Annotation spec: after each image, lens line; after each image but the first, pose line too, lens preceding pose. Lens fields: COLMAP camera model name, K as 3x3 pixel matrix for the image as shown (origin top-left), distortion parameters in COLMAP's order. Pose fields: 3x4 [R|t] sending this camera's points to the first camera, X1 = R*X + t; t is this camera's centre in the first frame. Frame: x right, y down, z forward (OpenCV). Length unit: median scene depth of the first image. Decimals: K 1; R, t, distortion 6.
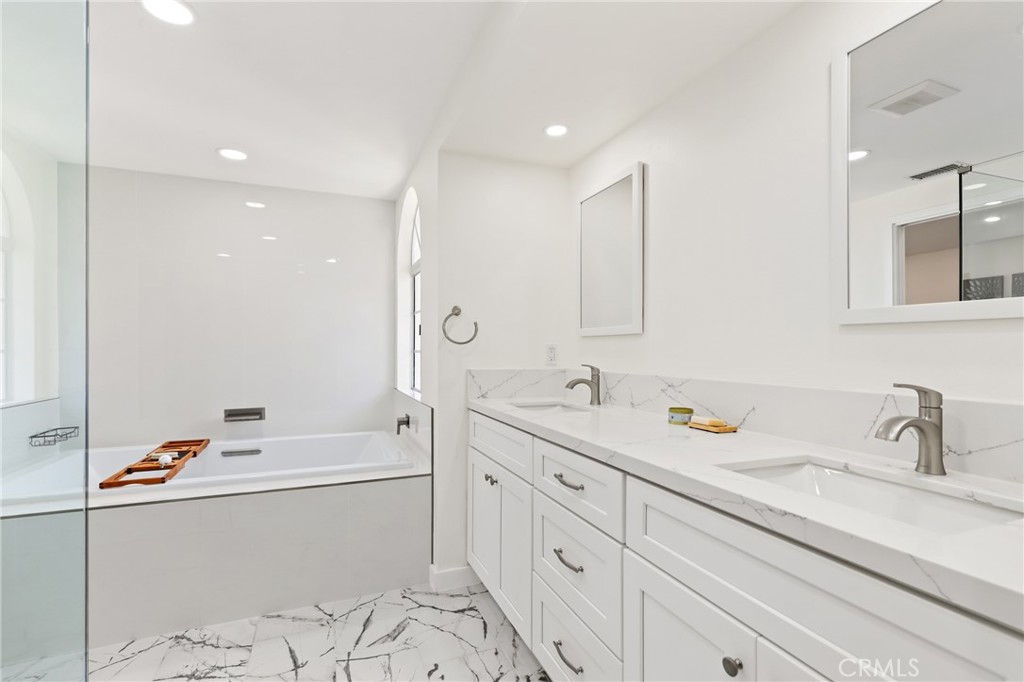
lens RADIAL K [[475.1, 0, 507.9], [0, 475.1, 346.9], [0, 0, 1]] dist [0.002160, 0.000170]
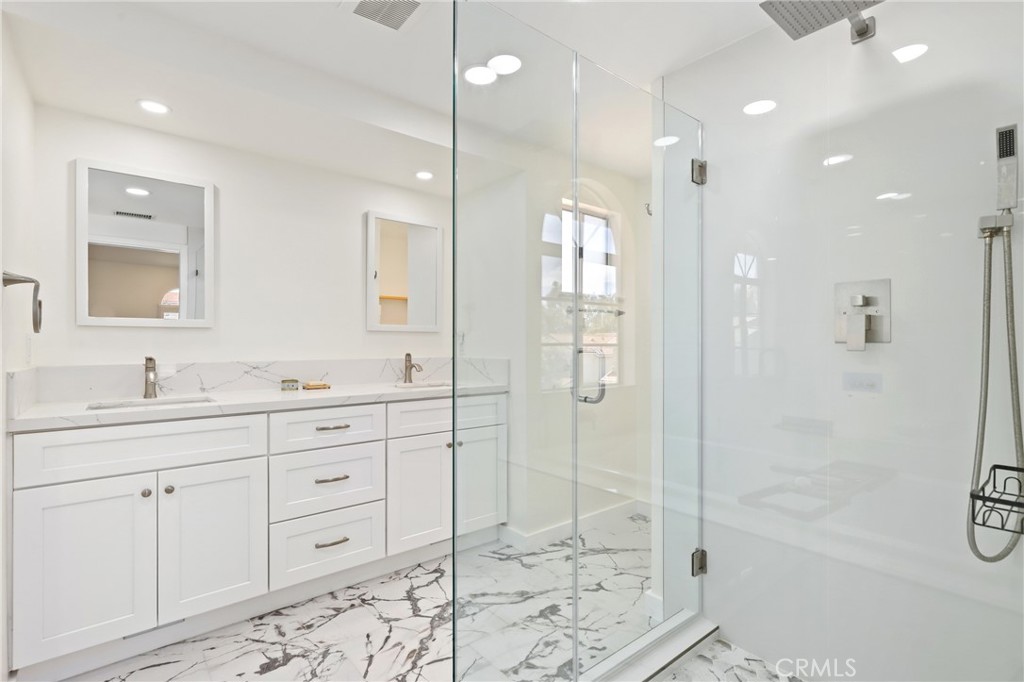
lens RADIAL K [[475.1, 0, 509.7], [0, 475.1, 342.4], [0, 0, 1]] dist [0.002160, 0.000170]
pose [[-0.319218, 0.001569, 0.947680, -1.156699], [-0.005321, 0.999980, -0.003448, 0.010048], [-0.947666, -0.006144, -0.319203, 0.735144]]
